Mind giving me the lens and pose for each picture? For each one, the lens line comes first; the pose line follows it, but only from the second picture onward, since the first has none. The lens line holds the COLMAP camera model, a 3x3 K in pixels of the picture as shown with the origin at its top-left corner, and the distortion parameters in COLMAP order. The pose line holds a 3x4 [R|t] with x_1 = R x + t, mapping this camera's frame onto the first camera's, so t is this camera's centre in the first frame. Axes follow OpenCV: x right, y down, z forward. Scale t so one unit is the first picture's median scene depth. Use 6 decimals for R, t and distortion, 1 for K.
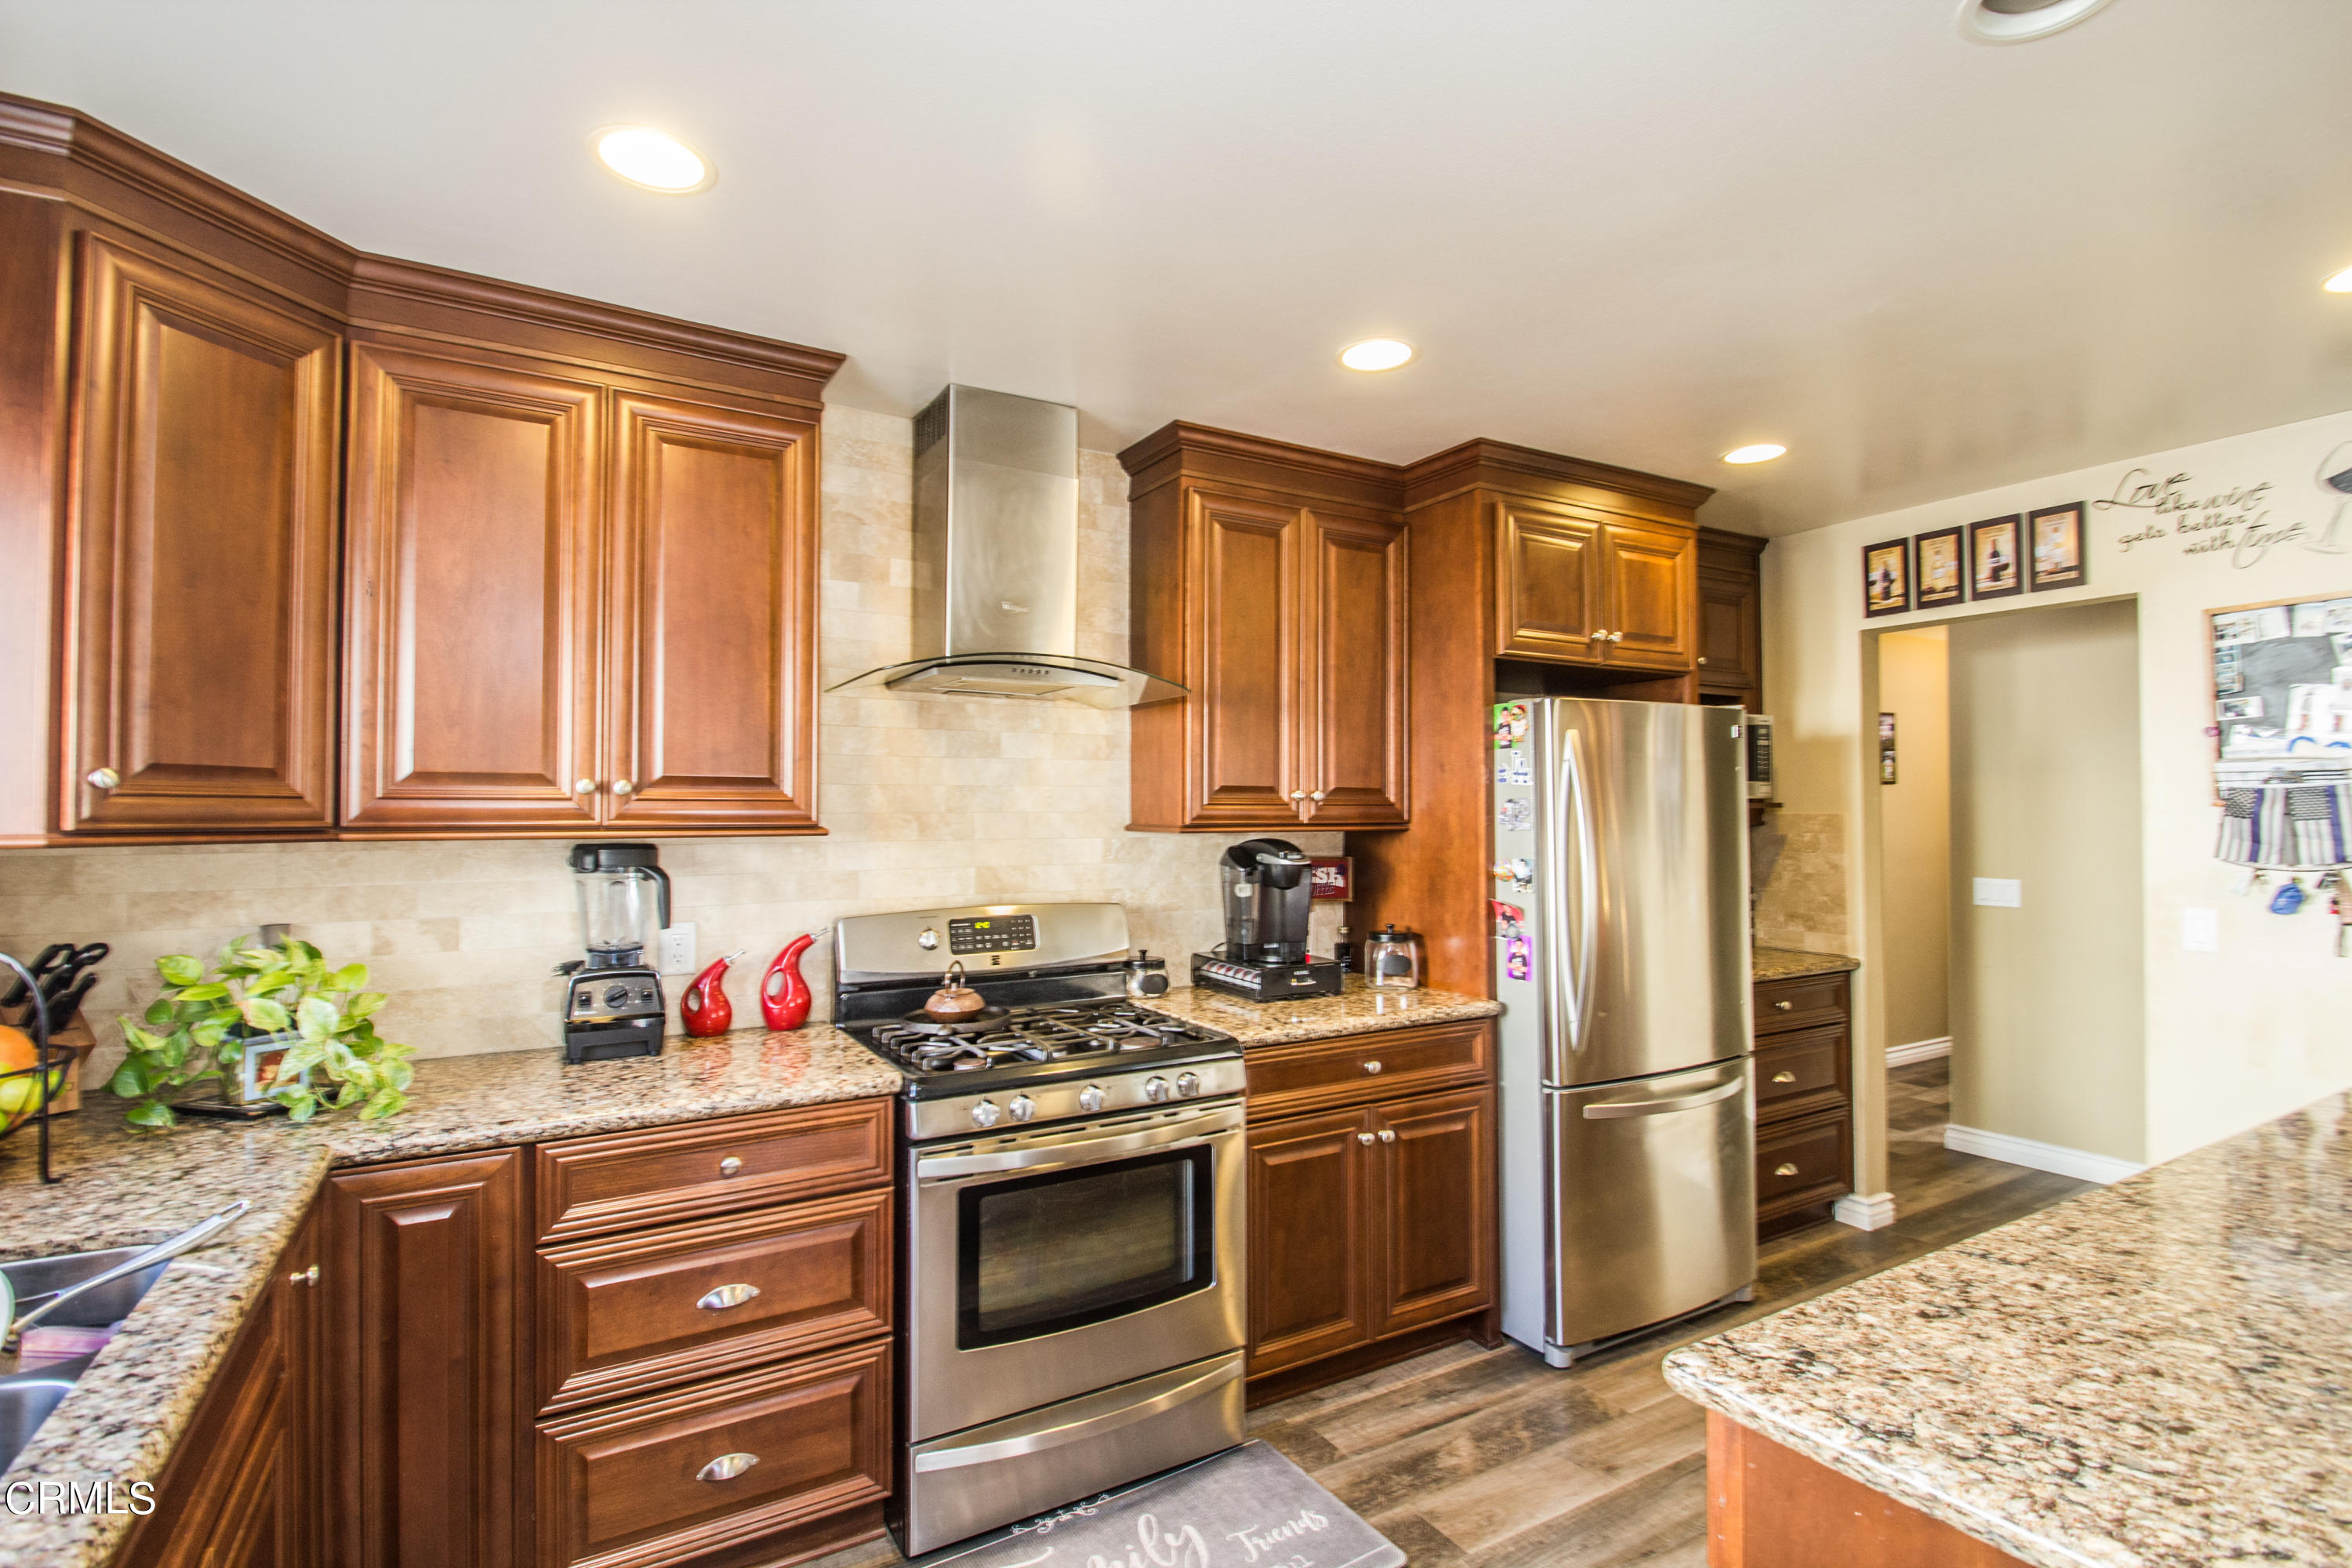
lens RADIAL K [[1098.9, 0, 1171.2], [0, 1098.9, 792.0], [0, 0, 1]] dist [0.011380, -0.015094]
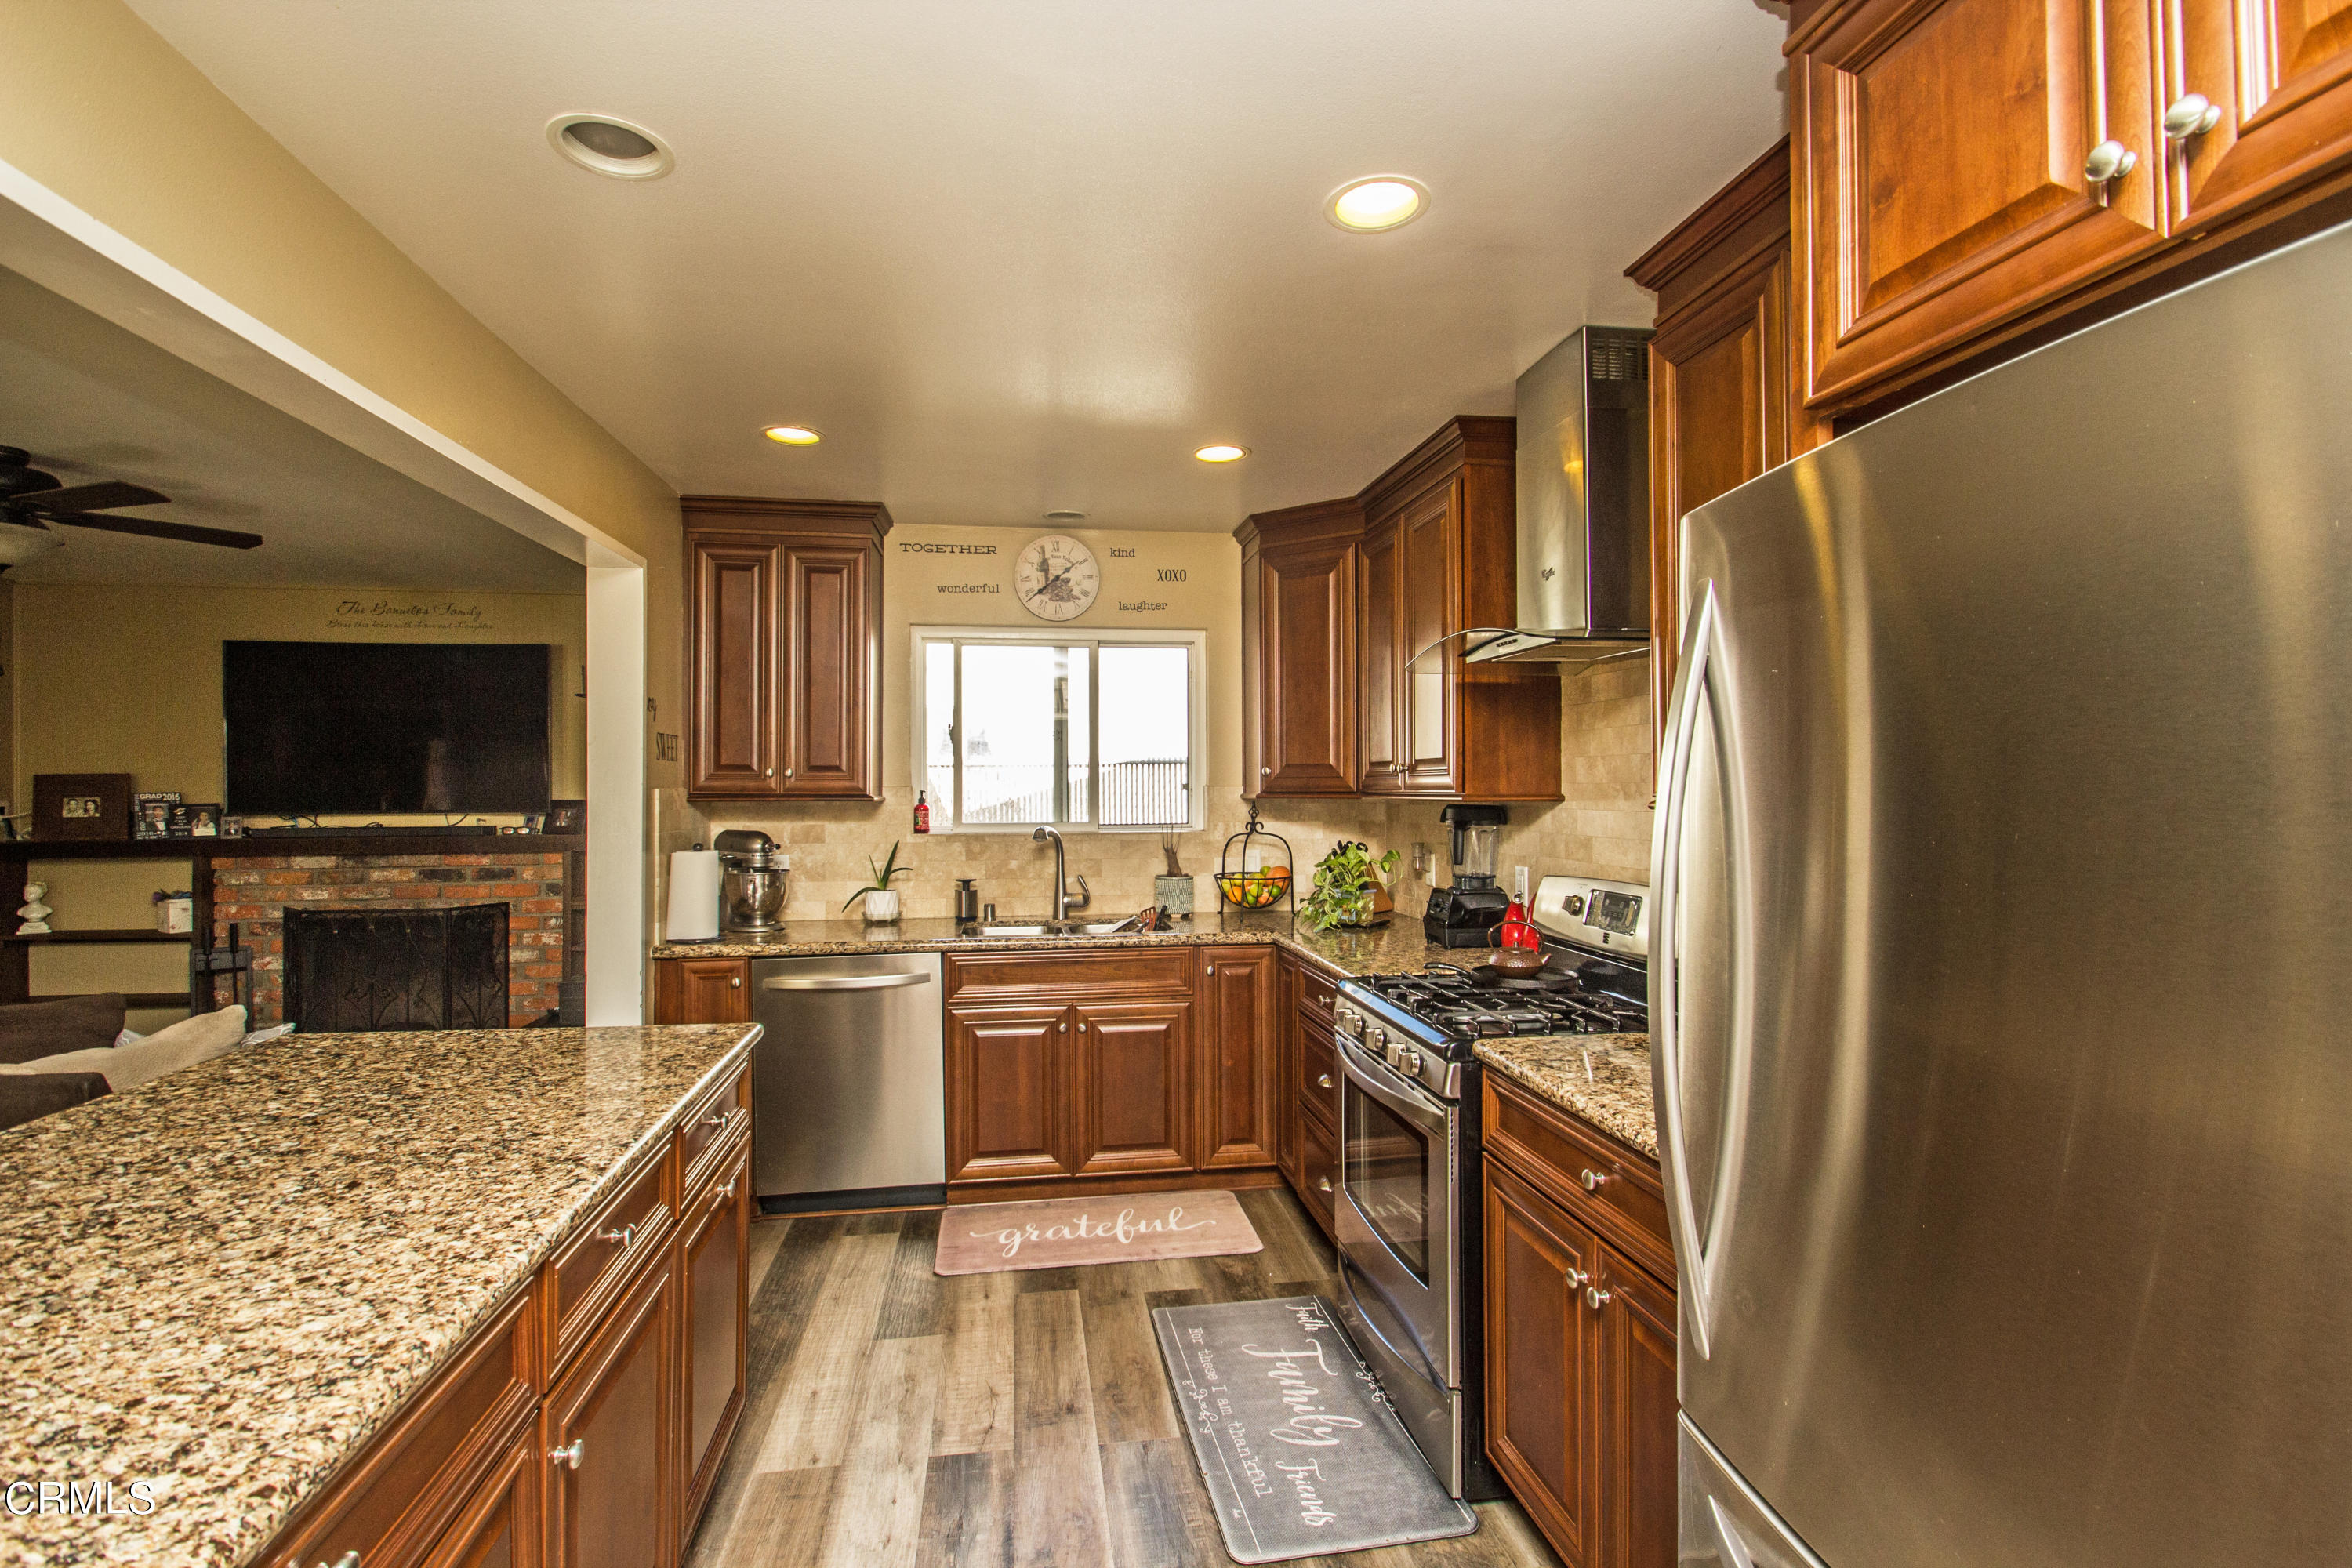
lens RADIAL K [[1098.9, 0, 1166.1], [0, 1098.9, 792.6], [0, 0, 1]] dist [0.011380, -0.015094]
pose [[-0.368398, 0.007396, -0.929639, 0.796410], [0.023957, 0.999712, -0.001540, 0.019133], [0.929360, -0.022839, -0.368469, 0.929849]]
